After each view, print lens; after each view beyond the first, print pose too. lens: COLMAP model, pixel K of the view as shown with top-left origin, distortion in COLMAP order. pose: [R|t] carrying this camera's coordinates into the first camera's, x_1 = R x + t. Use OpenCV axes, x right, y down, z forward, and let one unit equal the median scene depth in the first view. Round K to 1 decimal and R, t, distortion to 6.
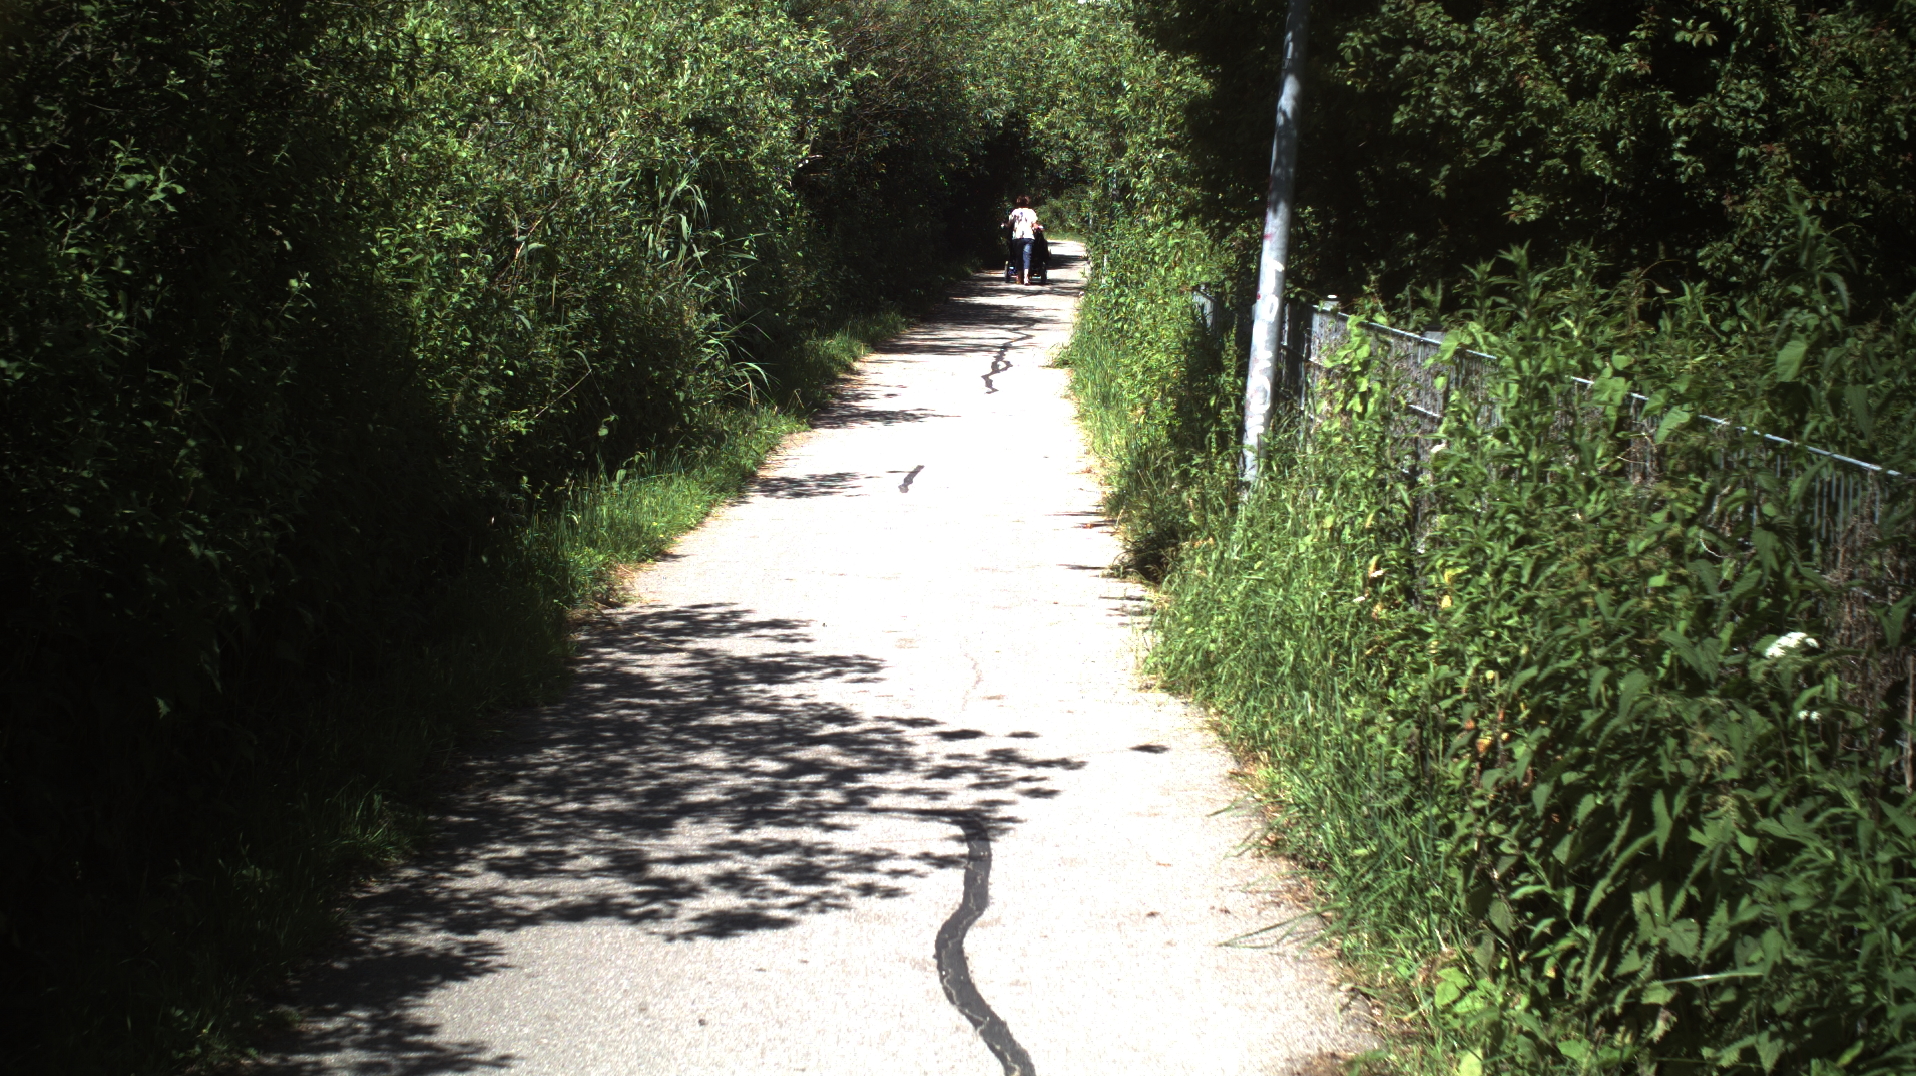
lens RADIAL K [[4554.9, 0, 958.0], [0, 4554.9, 538.0], [0, 0, 1]] dist [-0.354750, -0.452117]
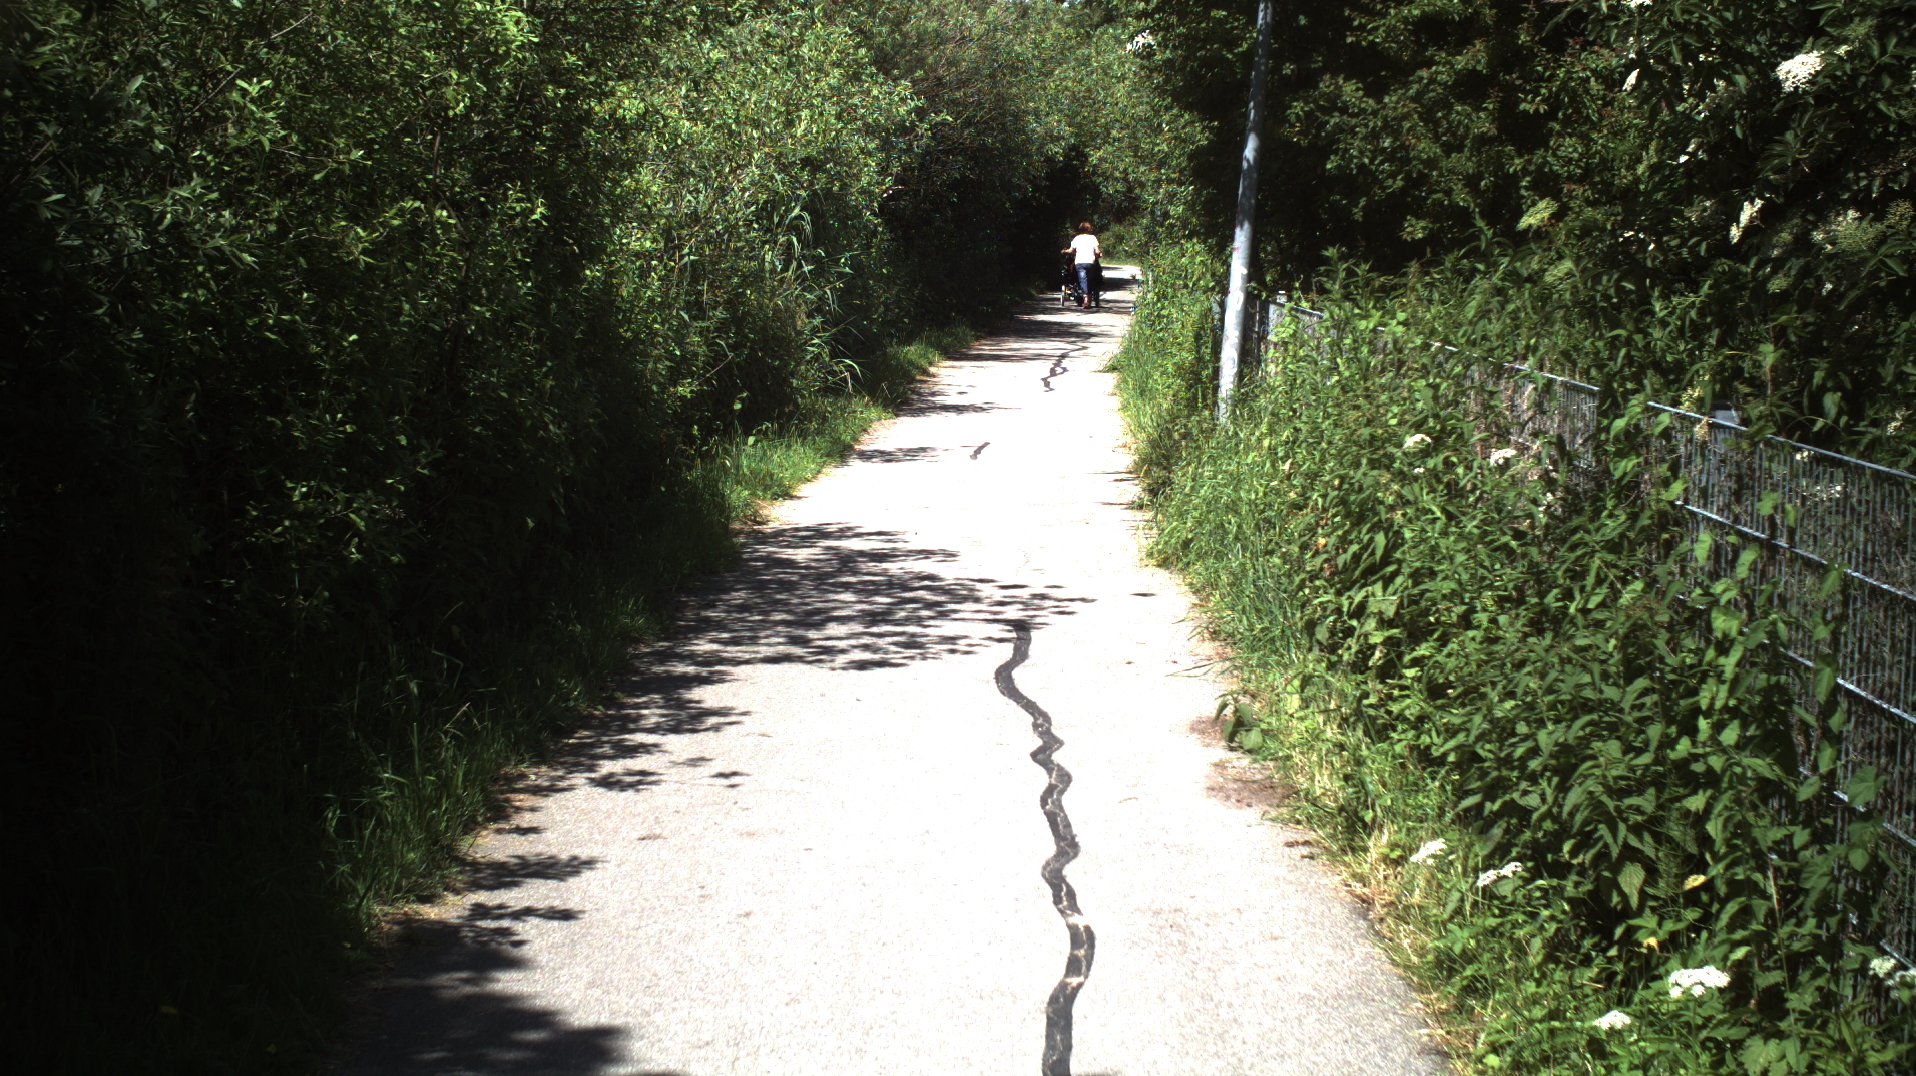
lens RADIAL K [[4554.9, 0, 958.0], [0, 4554.9, 538.0], [0, 0, 1]] dist [-0.354750, -0.452117]
pose [[0.999887, 0.001964, -0.014917, 0.002470], [-0.002055, 0.999979, -0.006078, 0.019732], [0.014905, 0.006108, 0.999870, -0.251899]]
